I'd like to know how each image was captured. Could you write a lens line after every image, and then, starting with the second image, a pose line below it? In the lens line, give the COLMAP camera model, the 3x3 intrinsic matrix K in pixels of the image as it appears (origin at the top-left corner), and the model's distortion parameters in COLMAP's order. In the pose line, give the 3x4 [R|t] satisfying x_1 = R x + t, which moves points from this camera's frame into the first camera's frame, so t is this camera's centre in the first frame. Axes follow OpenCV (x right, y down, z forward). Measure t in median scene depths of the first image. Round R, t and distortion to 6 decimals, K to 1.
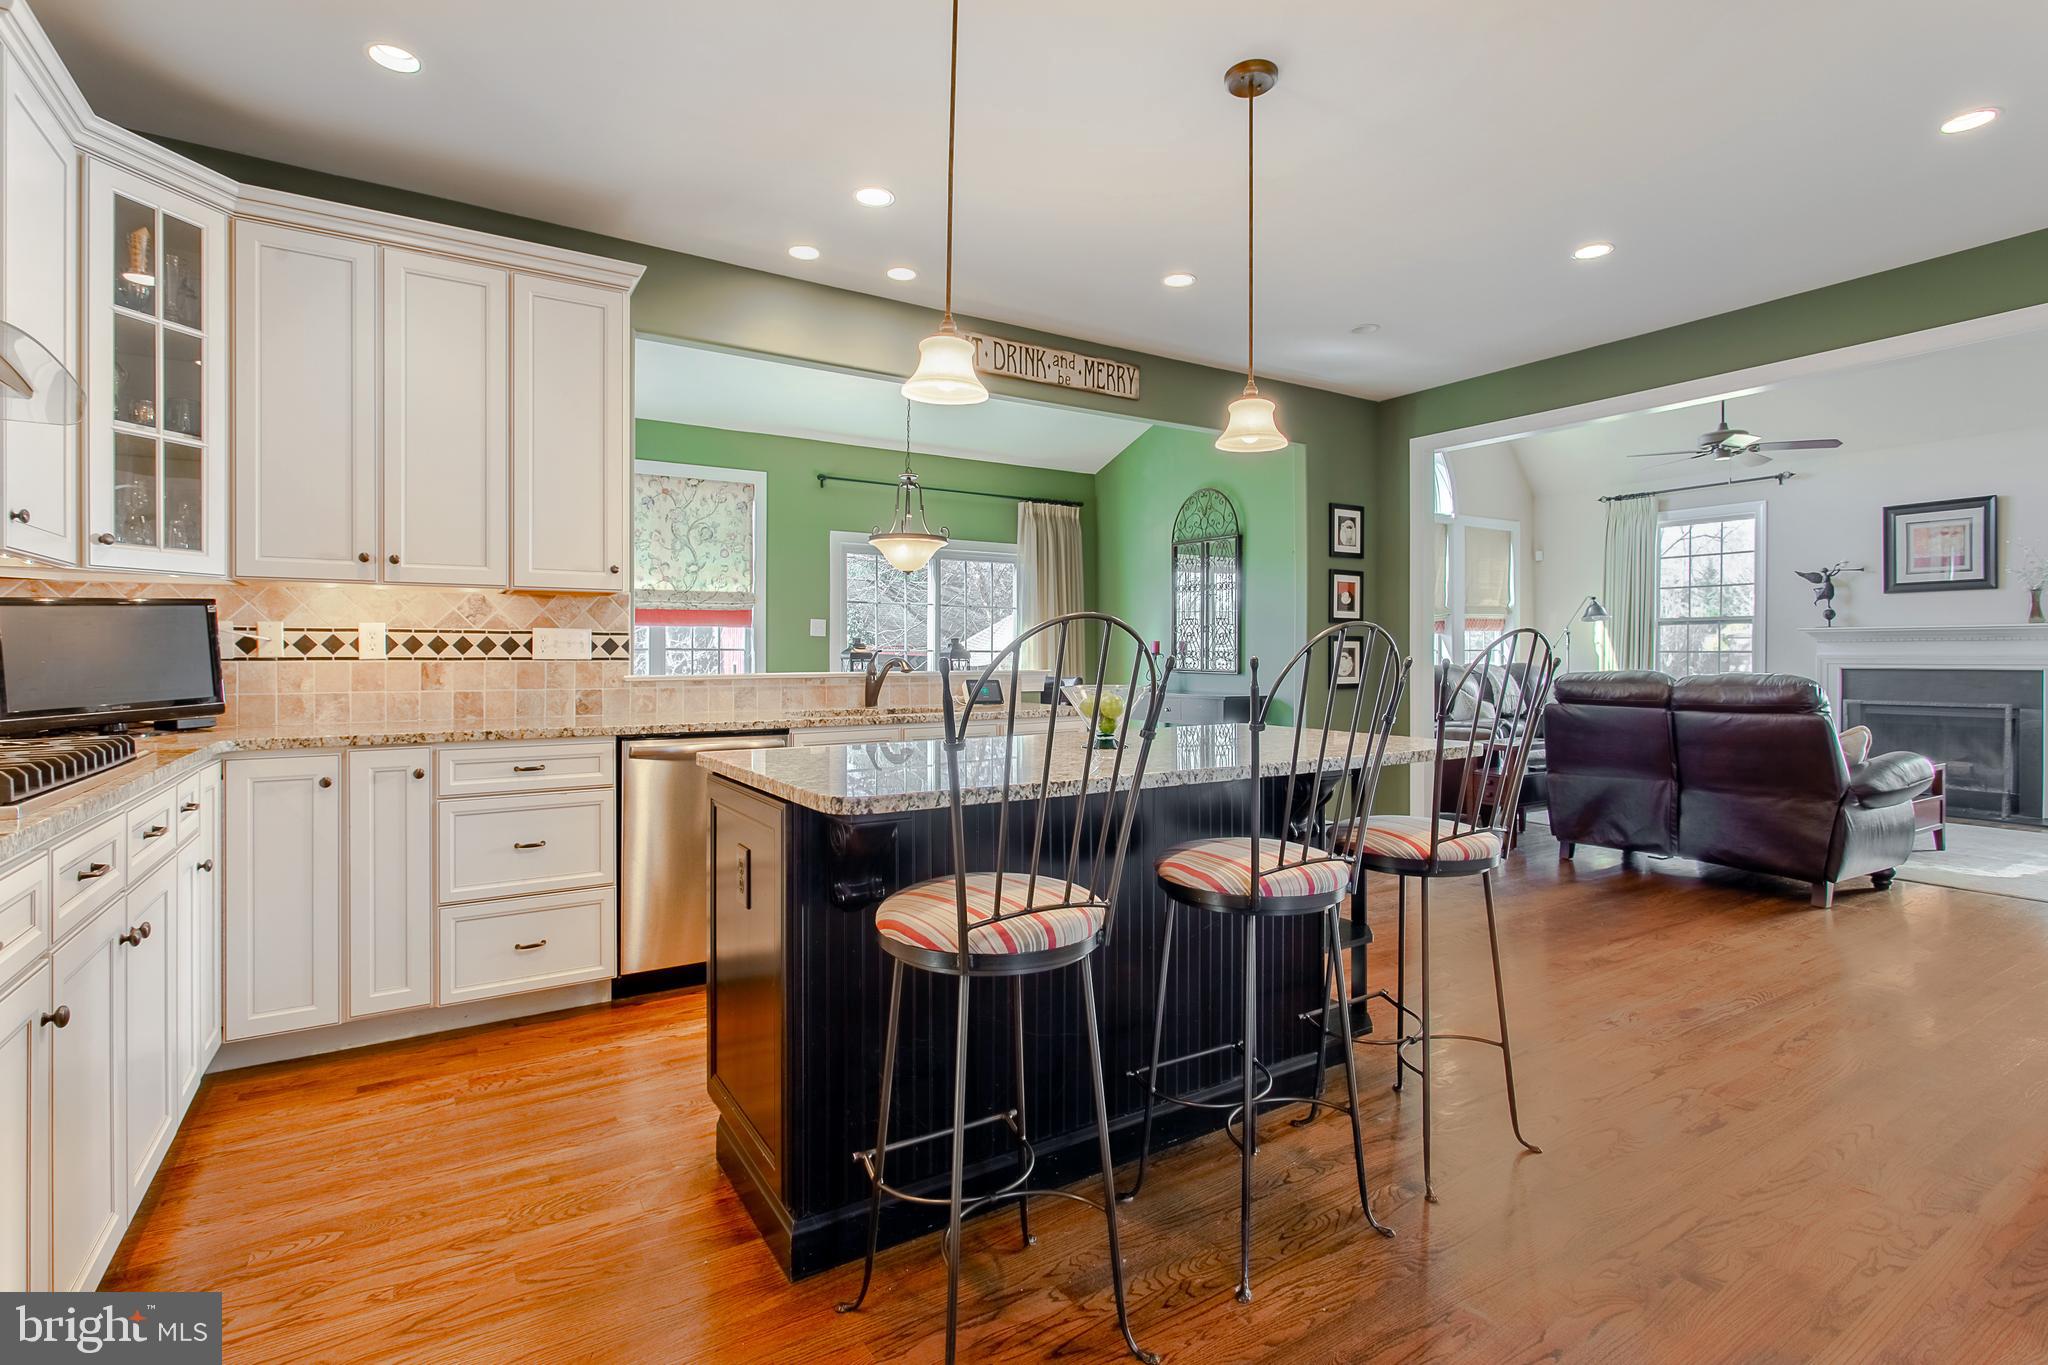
lens RADIAL K [[988.5, 0, 1053.8], [0, 988.5, 660.1], [0, 0, 1]] dist [-0.006057, -0.001039]
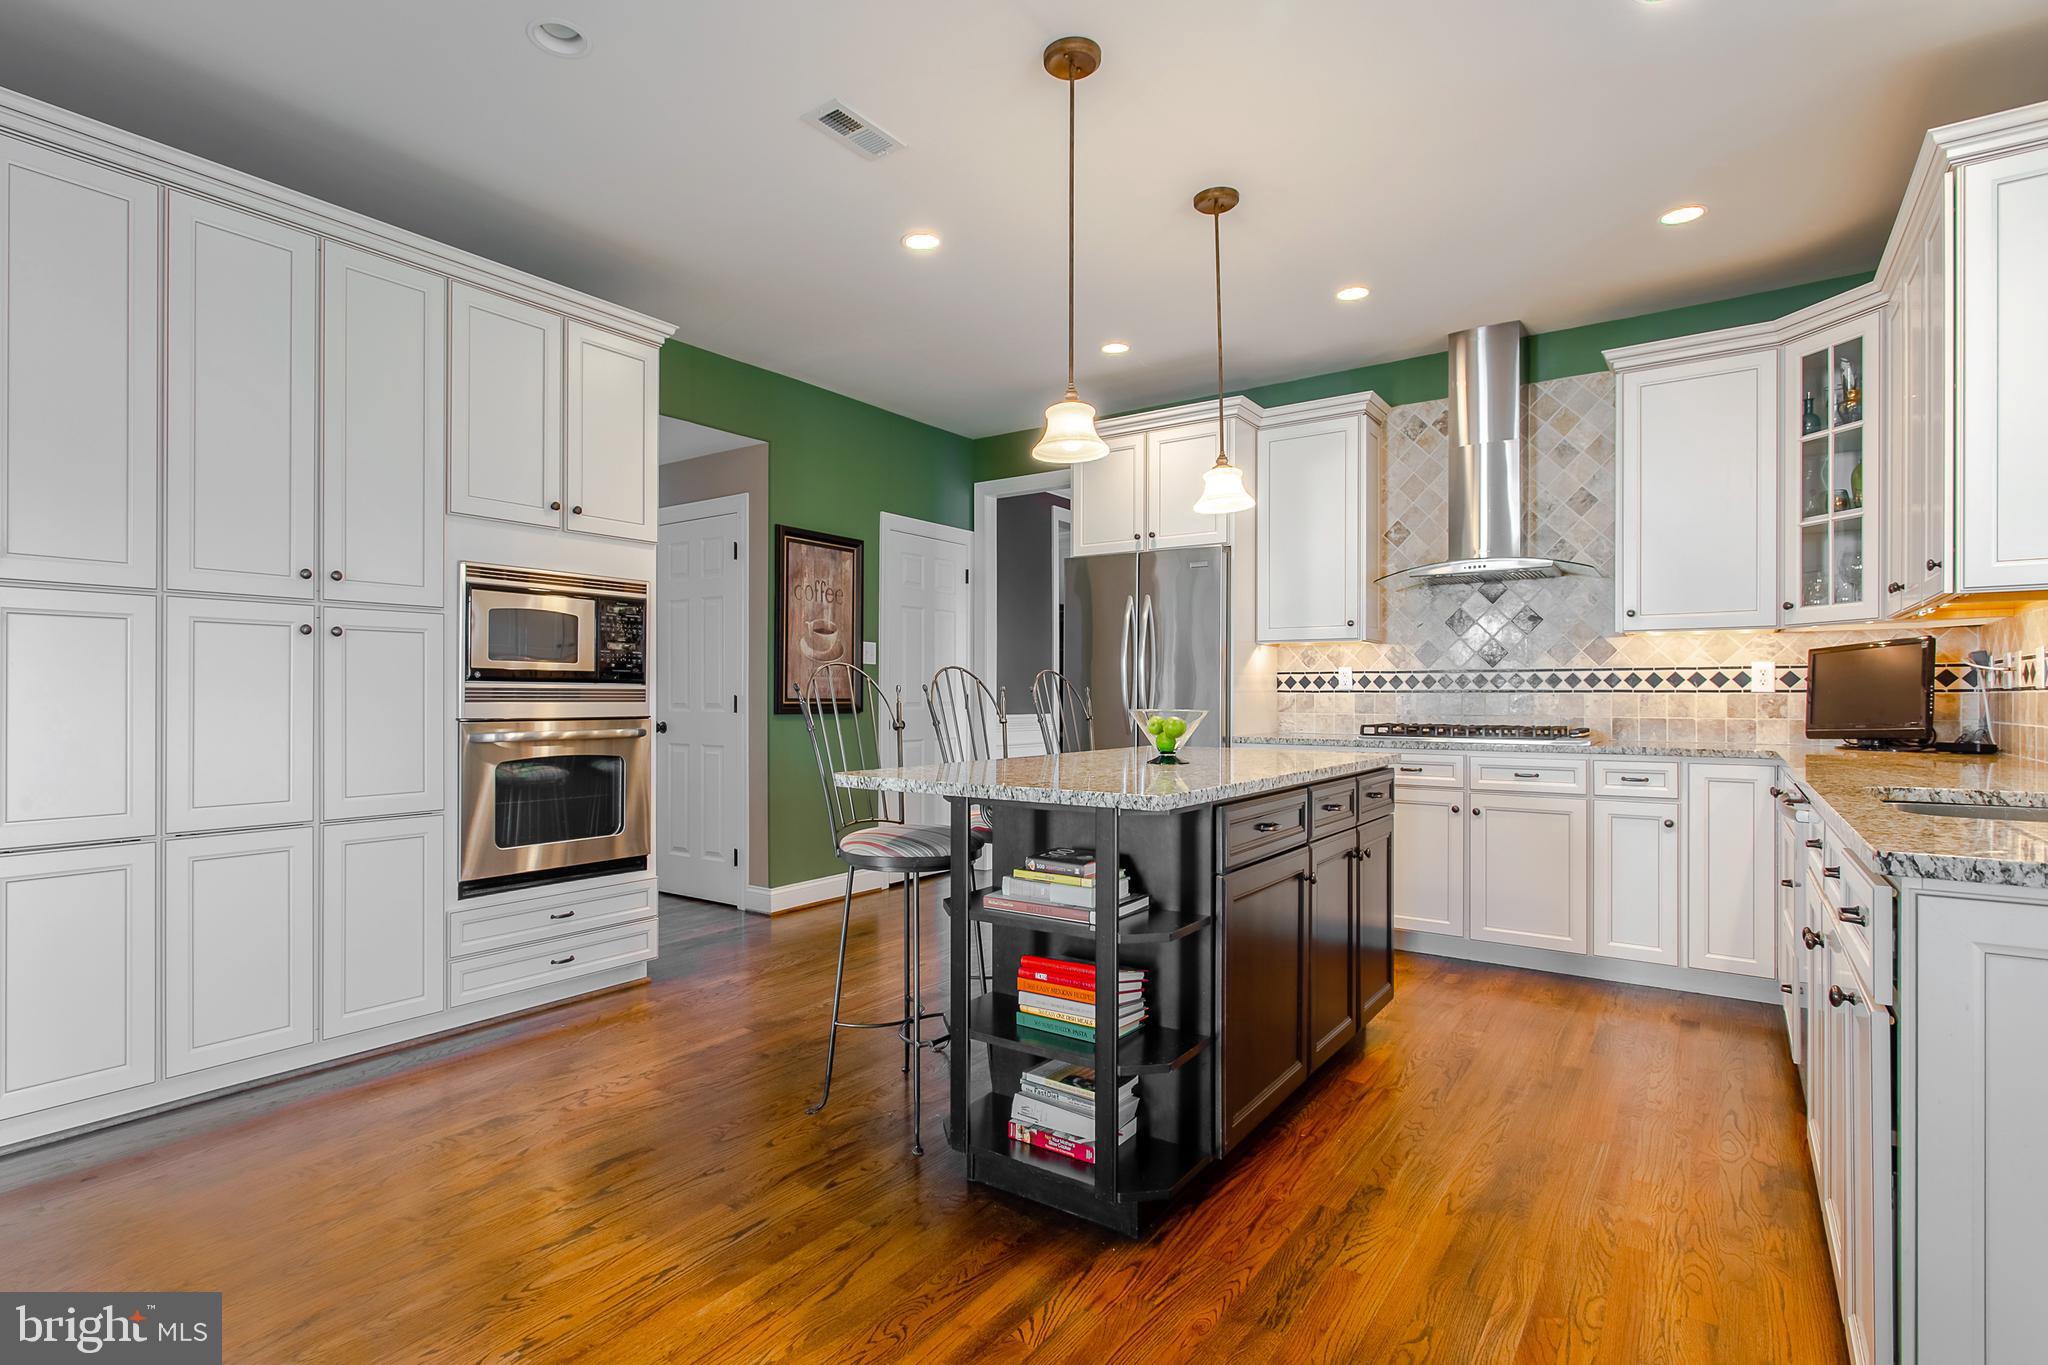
lens RADIAL K [[988.5, 0, 993.1], [0, 988.5, 683.0], [0, 0, 1]] dist [-0.006057, -0.001039]
pose [[-0.934033, -0.000038, -0.357188, 0.402692], [0.000308, 1.000000, -0.000910, -0.006366], [0.357188, -0.000960, -0.934032, 1.241372]]
